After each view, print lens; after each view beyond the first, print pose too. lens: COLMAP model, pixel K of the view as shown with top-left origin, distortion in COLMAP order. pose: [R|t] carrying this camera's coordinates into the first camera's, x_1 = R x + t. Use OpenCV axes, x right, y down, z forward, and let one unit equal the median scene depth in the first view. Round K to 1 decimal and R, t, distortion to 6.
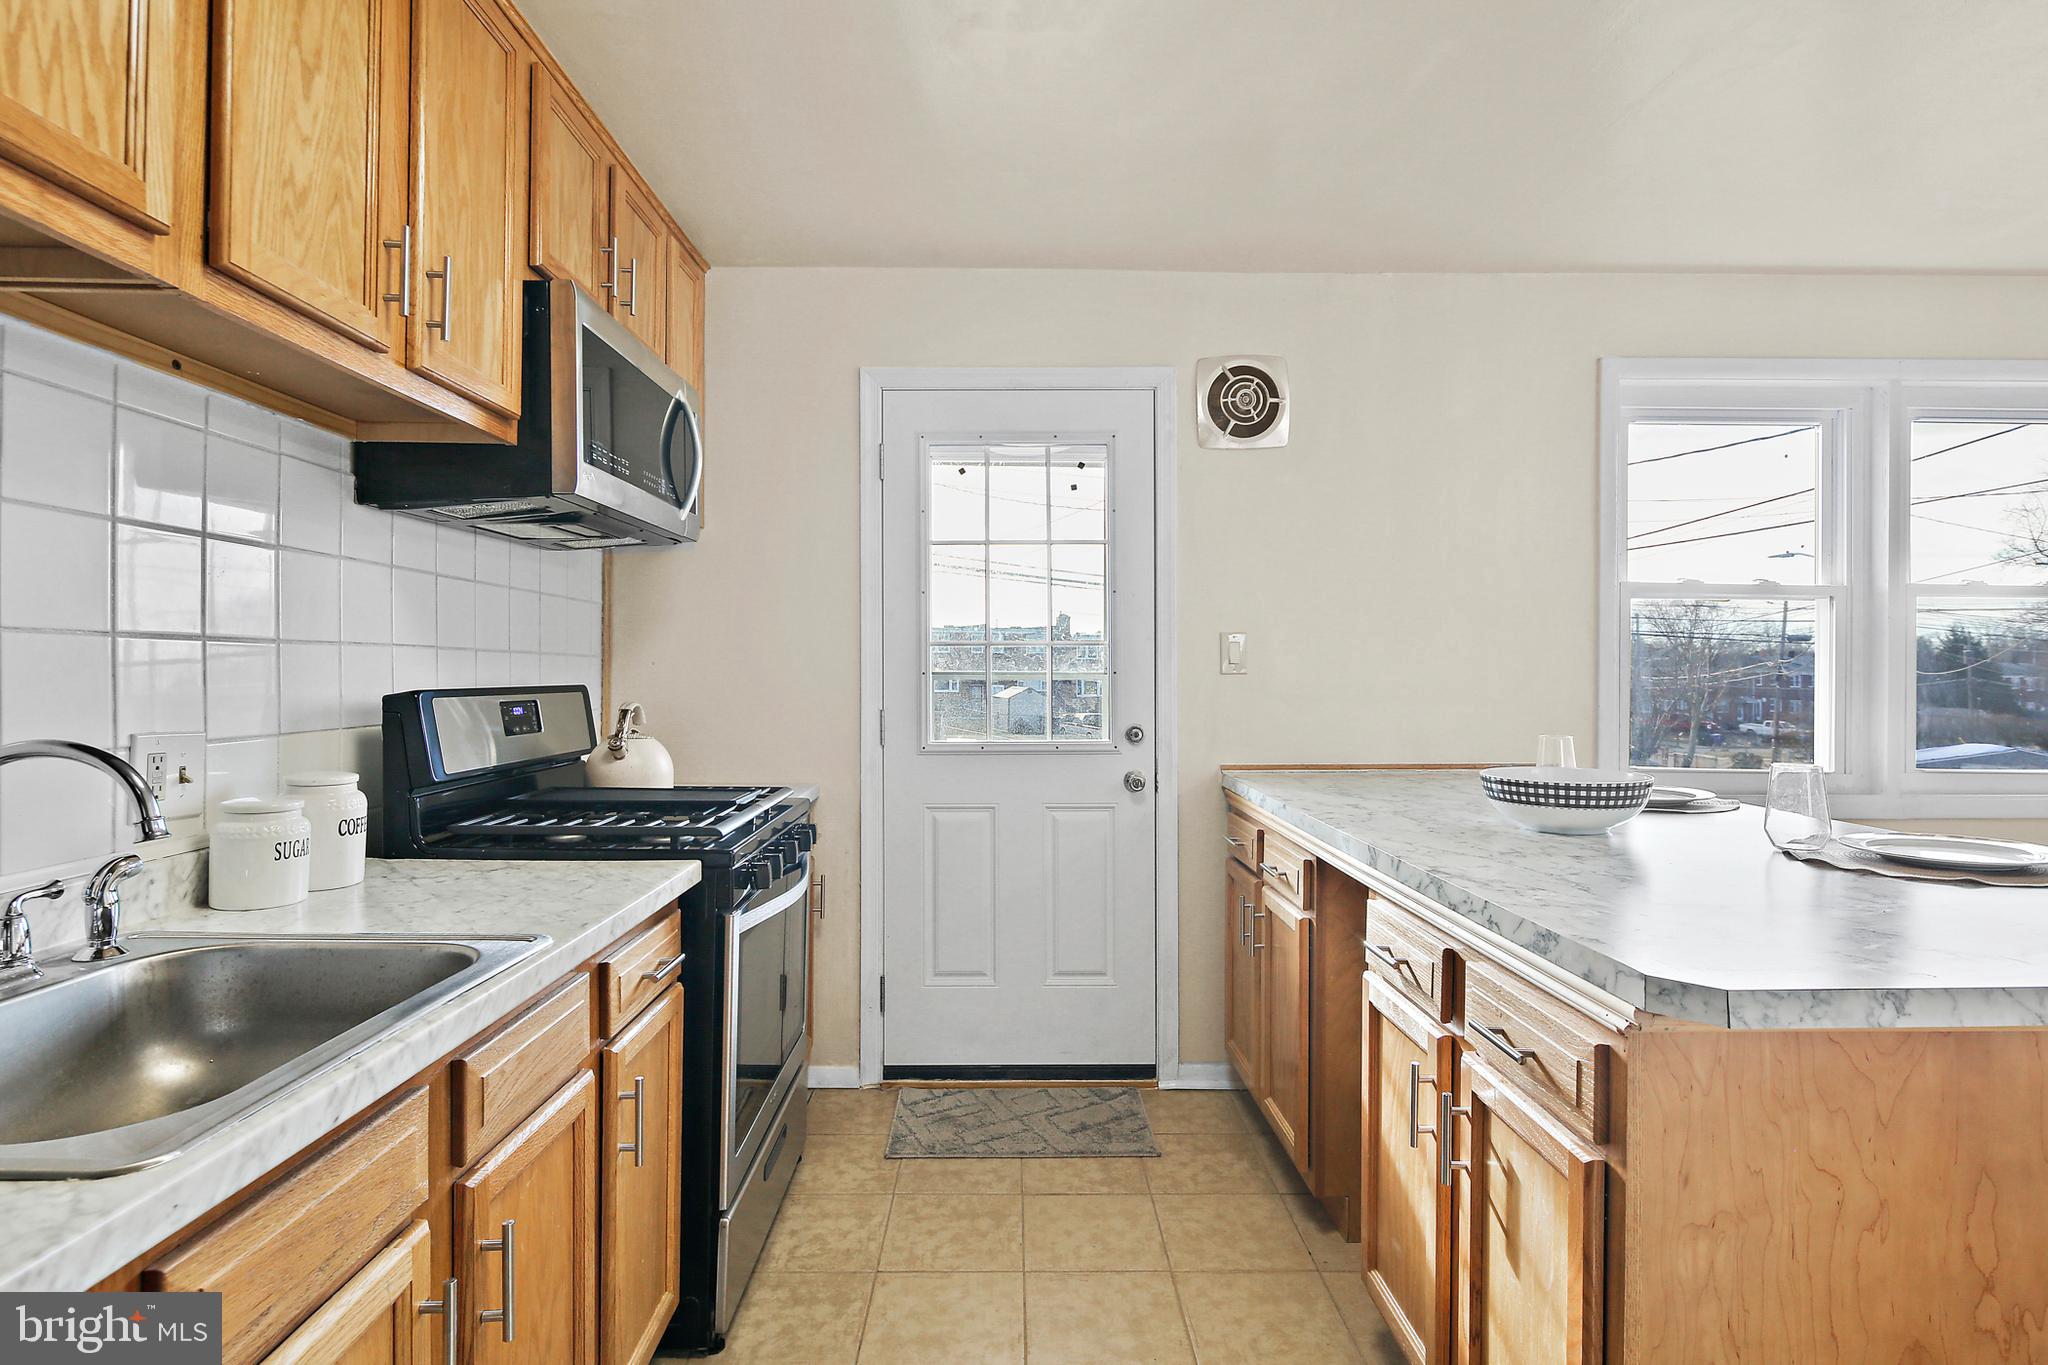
lens RADIAL K [[988.5, 0, 1027.2], [0, 988.5, 666.5], [0, 0, 1]] dist [0.007827, -0.006395]
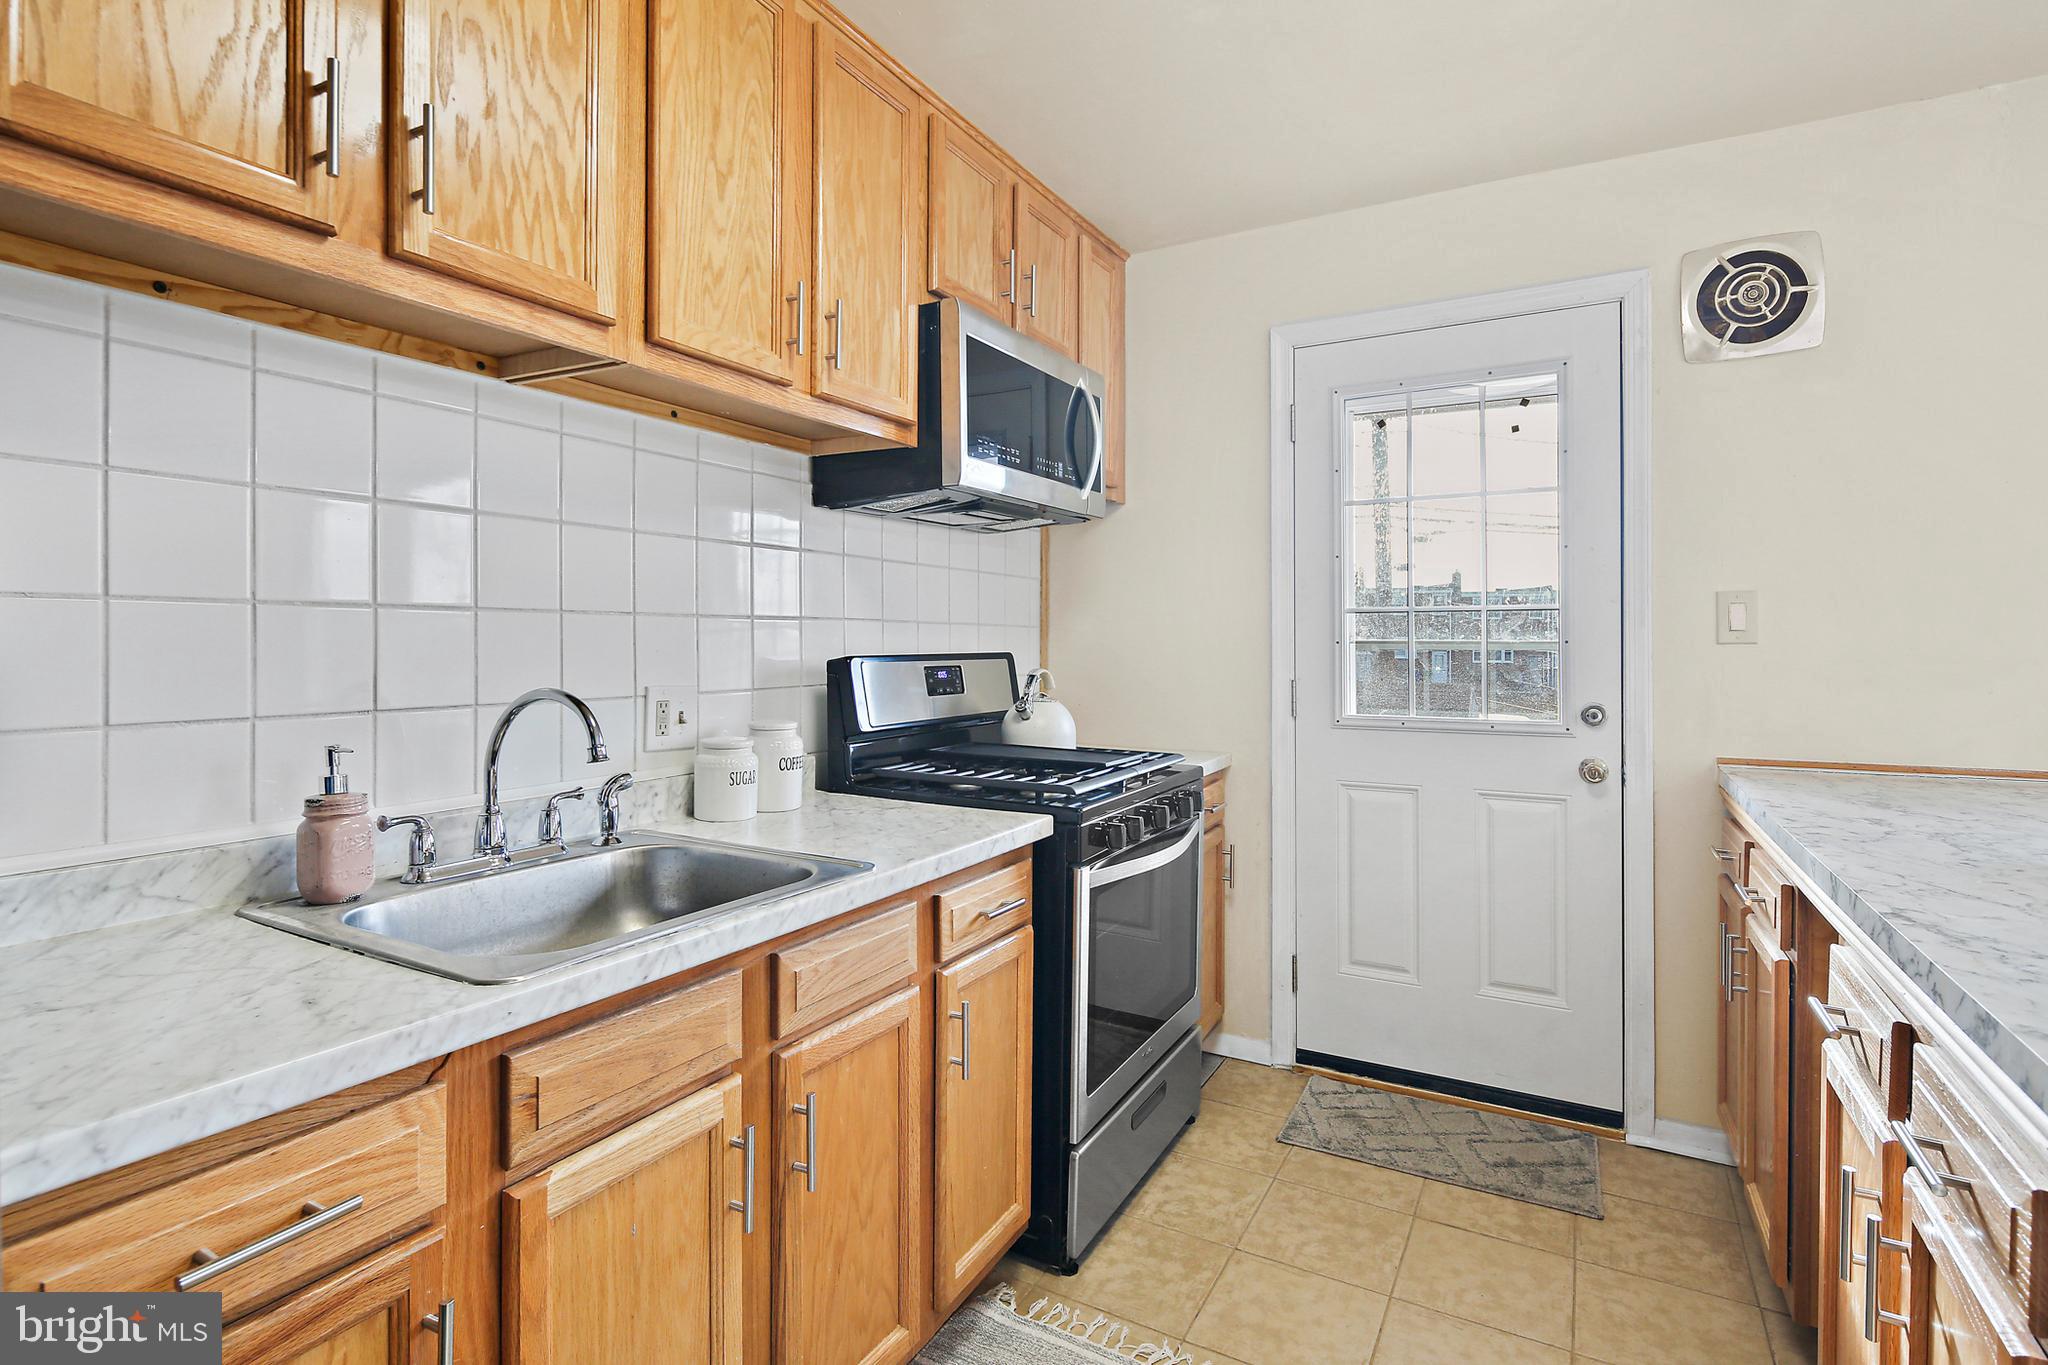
lens RADIAL K [[1000.4, 0, 1030.4], [0, 1000.4, 639.5], [0, 0, 1]] dist [0.002210, -0.001097]
pose [[0.870038, -0.000916, -0.492984, 0.179228], [0.003093, 0.999989, 0.003601, -0.000258], [0.492975, -0.004658, 0.870031, 0.037632]]
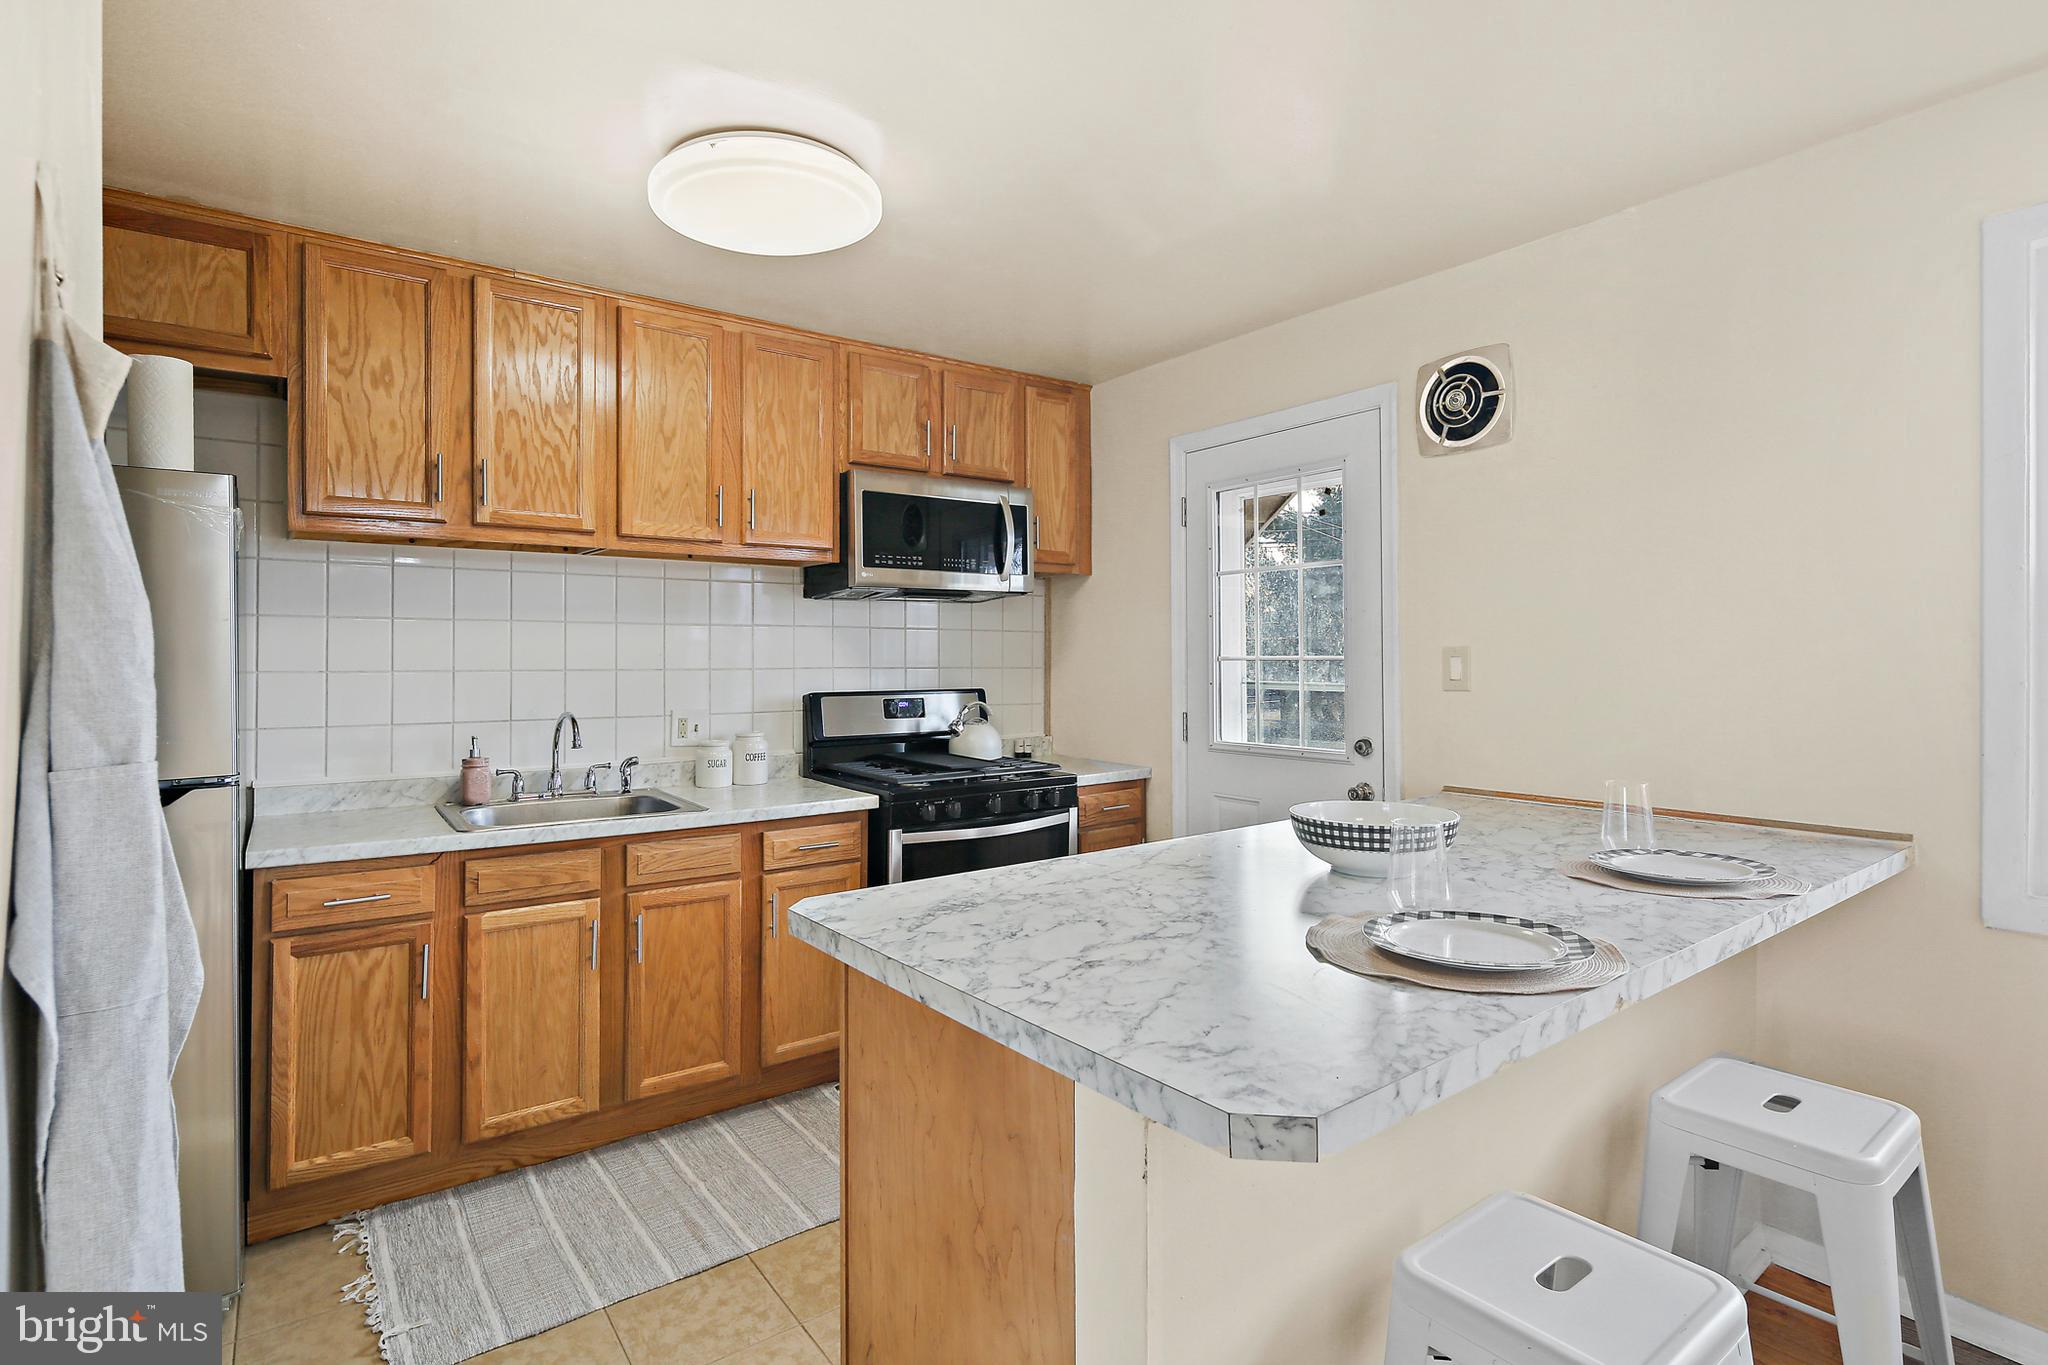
lens RADIAL K [[963.5, 0, 1018.7], [0, 963.5, 650.9], [0, 0, 1]] dist [0.001251, -0.000211]
pose [[0.600636, -0.008415, -0.799478, 1.112828], [0.006066, 0.999964, -0.005968, -0.043550], [0.799500, -0.001265, 0.600665, 0.178124]]
